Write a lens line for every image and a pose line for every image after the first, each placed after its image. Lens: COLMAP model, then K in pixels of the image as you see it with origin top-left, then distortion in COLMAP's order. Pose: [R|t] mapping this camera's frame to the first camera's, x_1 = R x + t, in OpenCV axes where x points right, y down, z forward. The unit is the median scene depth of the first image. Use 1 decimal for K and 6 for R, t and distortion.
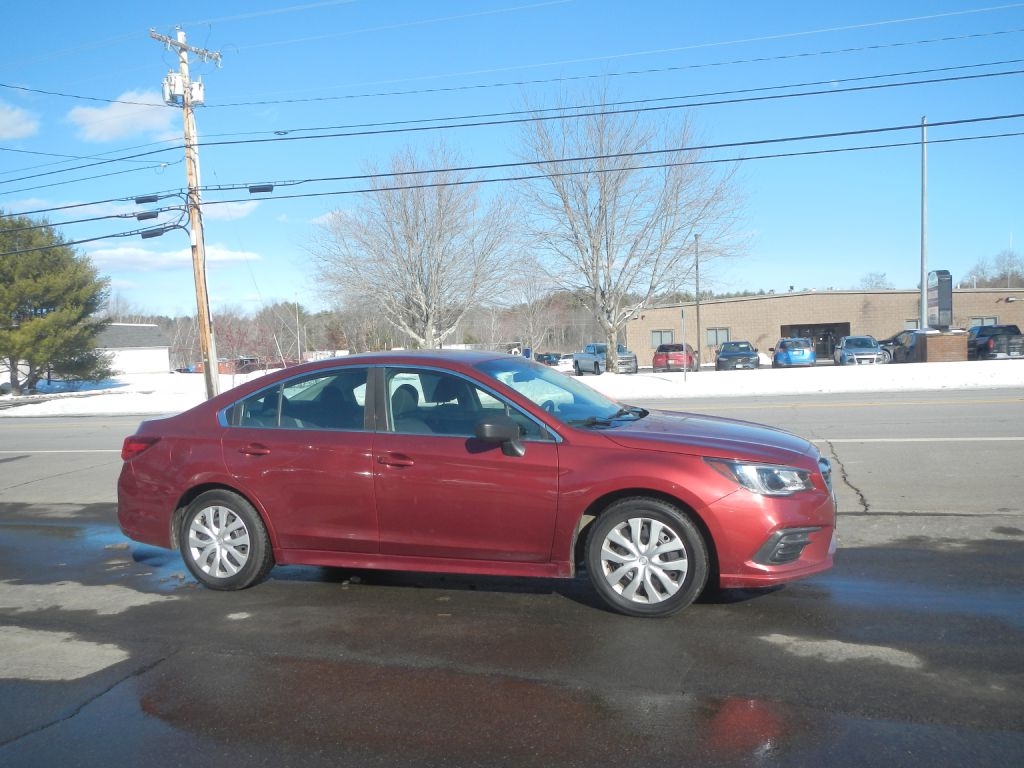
lens RADIAL K [[842.0, 0, 514.6], [0, 842.0, 382.3], [0, 0, 1]] dist [-0.007132, 0.011096]
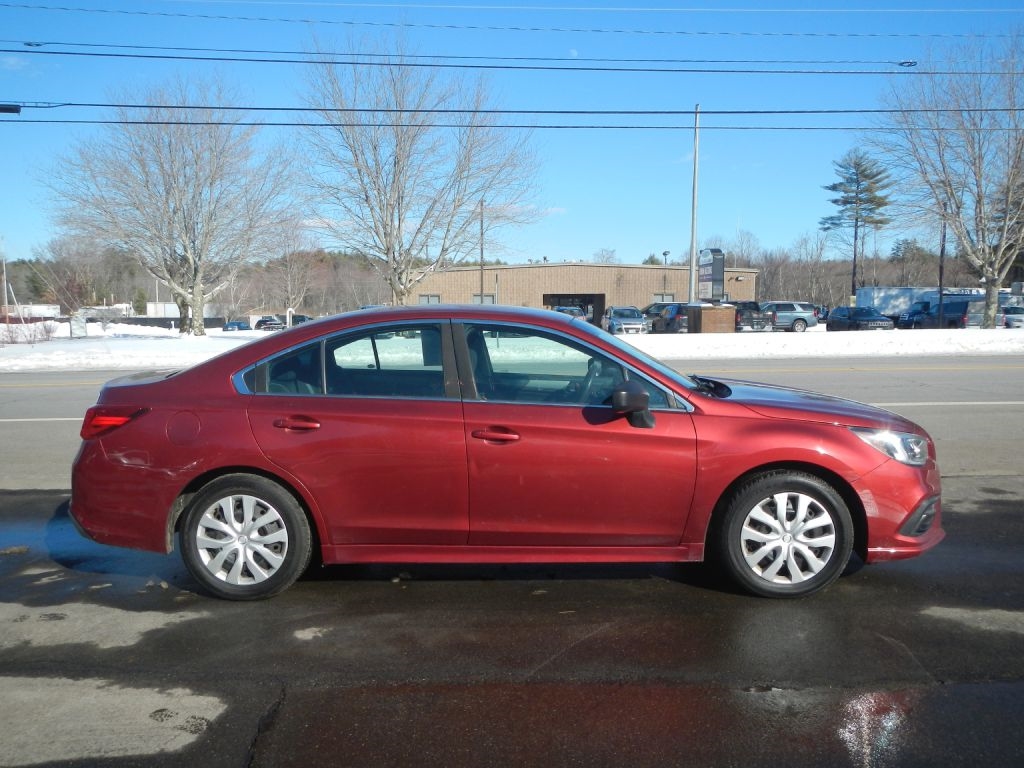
lens RADIAL K [[842.0, 0, 515.0], [0, 842.0, 388.7], [0, 0, 1]] dist [-0.007132, 0.011096]
pose [[0.952051, 0.002203, 0.305931, -0.085960], [-0.017362, 0.998752, 0.046838, 0.001602], [-0.305445, -0.049904, 0.950901, 0.044073]]
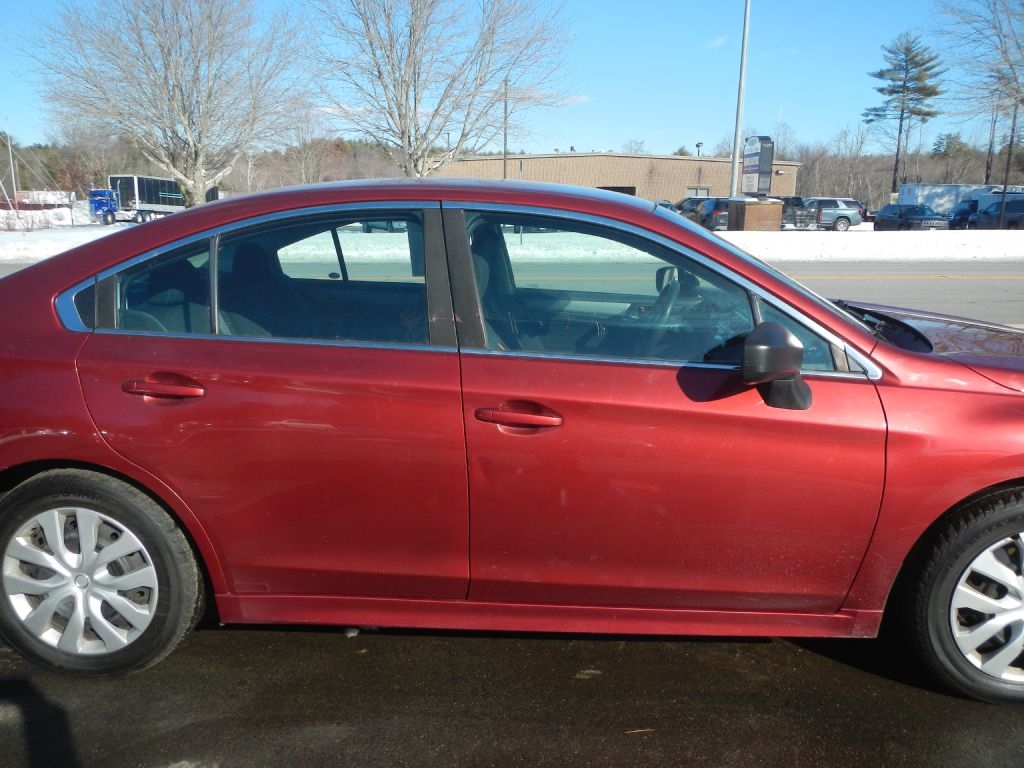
lens RADIAL K [[842.0, 0, 514.5], [0, 842.0, 386.7], [0, 0, 1]] dist [-0.007132, 0.011096]
pose [[0.959697, -0.016313, 0.280564, -0.061775], [-0.032287, 0.985304, 0.167730, -0.000120], [-0.279177, -0.170029, 0.945066, 0.127340]]
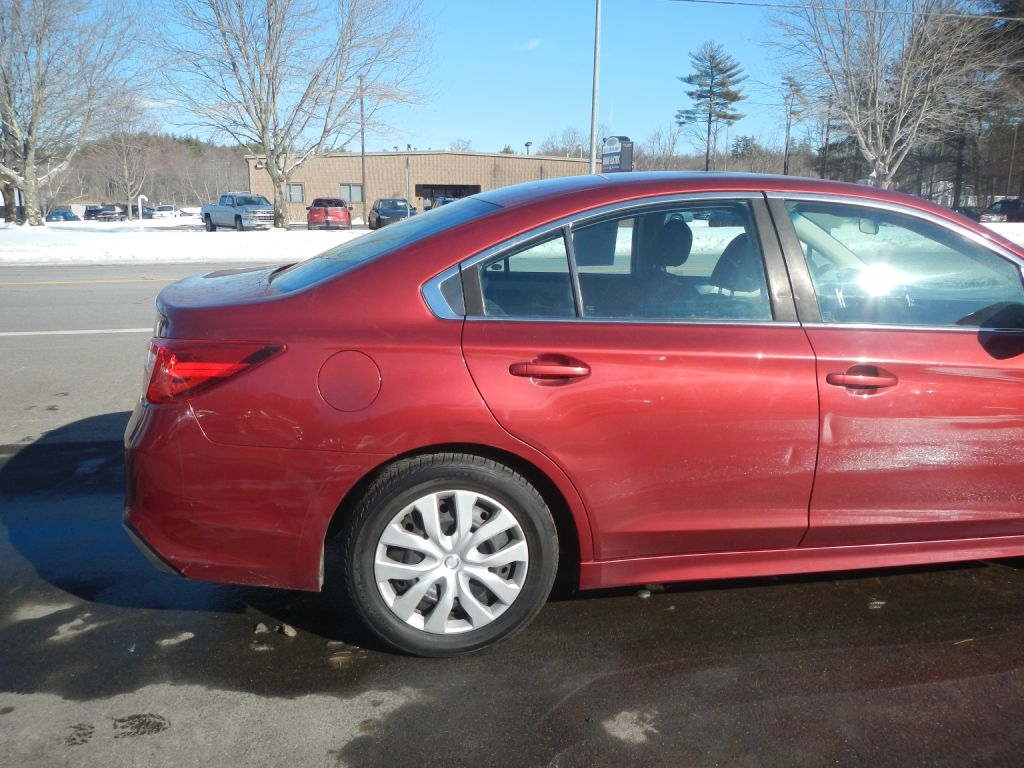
lens RADIAL K [[842.0, 0, 517.6], [0, 842.0, 387.4], [0, 0, 1]] dist [-0.007132, 0.011096]
pose [[0.881093, -0.061391, 0.468942, -0.131653], [-0.019269, 0.986056, 0.165294, 0.003252], [-0.472550, -0.154675, 0.867624, 0.144493]]
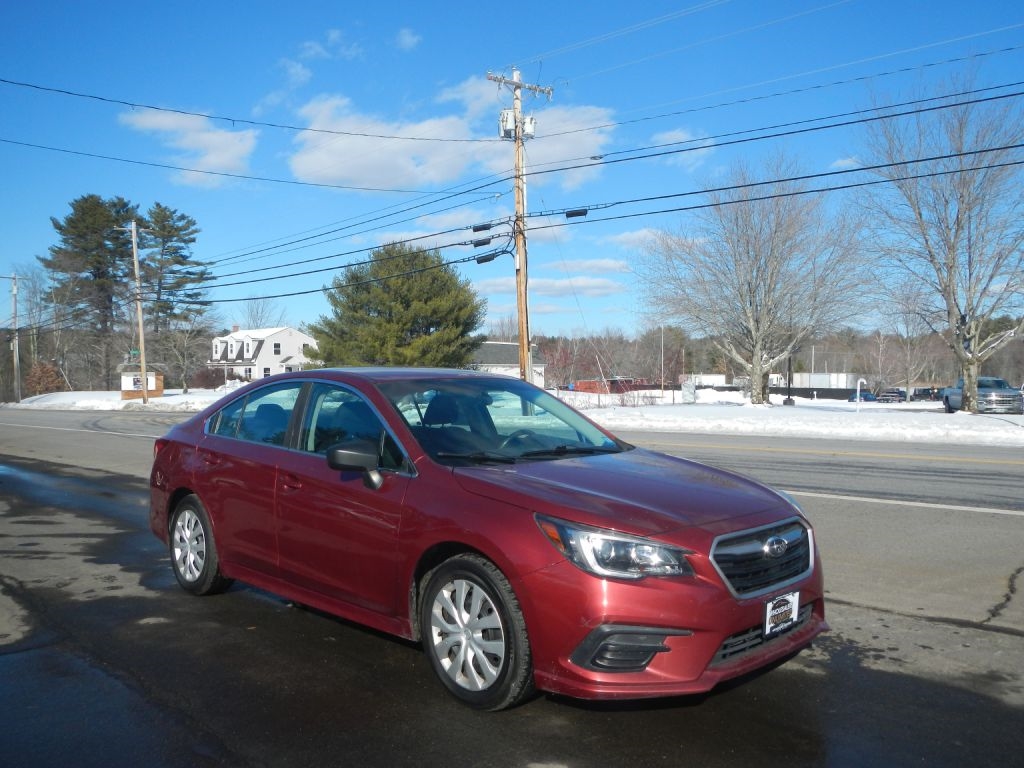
lens RADIAL K [[842.0, 0, 513.9], [0, 842.0, 382.7], [0, 0, 1]] dist [-0.007132, 0.011096]
pose [[0.885645, 0.041774, -0.462480, 0.113973], [-0.054521, 0.998411, -0.014226, -0.003966], [0.461151, 0.037814, 0.886516, 0.060715]]
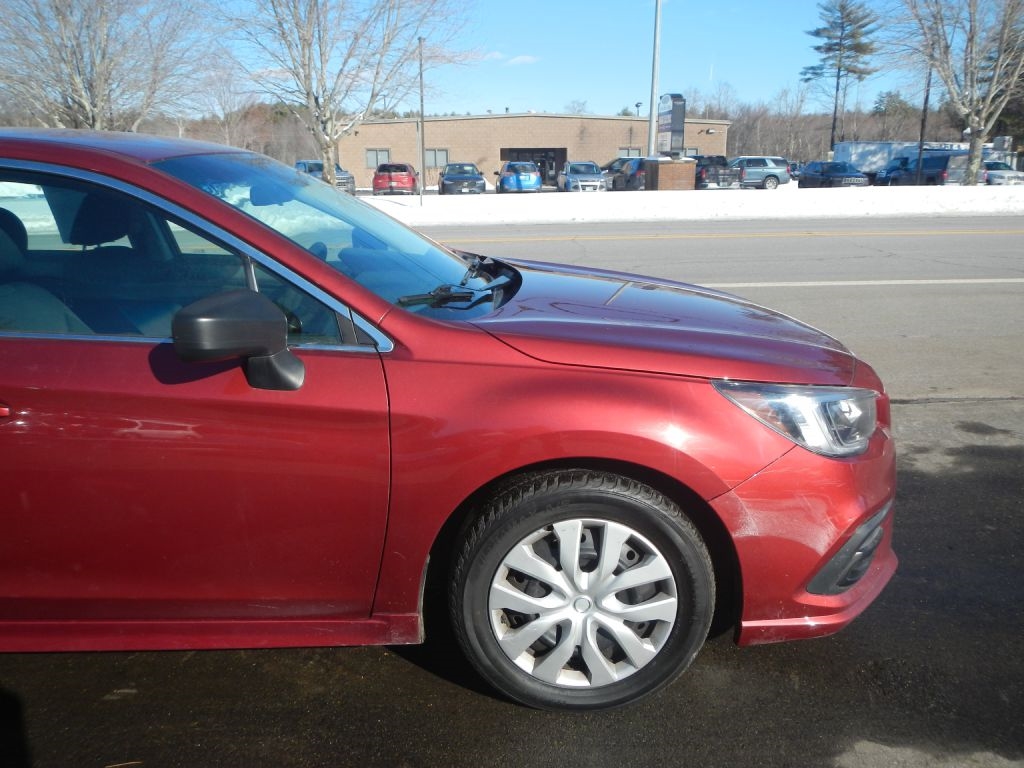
lens RADIAL K [[842.0, 0, 516.5], [0, 842.0, 384.2], [0, 0, 1]] dist [-0.007132, 0.011096]
pose [[0.941683, -0.053797, 0.332173, -0.005927], [-0.016109, 0.978799, 0.204189, -0.000293], [-0.336115, -0.197632, 0.920852, 0.124918]]
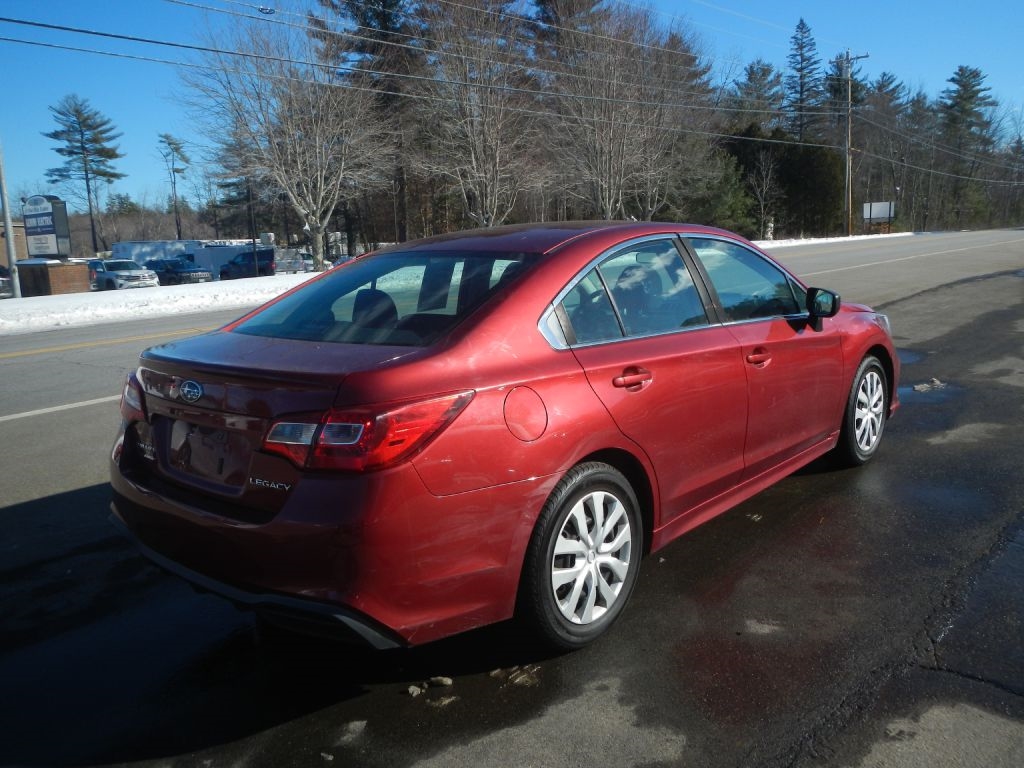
lens RADIAL K [[842.0, 0, 514.4], [0, 842.0, 381.9], [0, 0, 1]] dist [-0.007132, 0.011096]
pose [[0.384979, -0.135273, 0.912958, -0.210560], [0.074087, 0.990538, 0.115527, 0.002368], [-0.919947, 0.023163, 0.391358, 0.204335]]
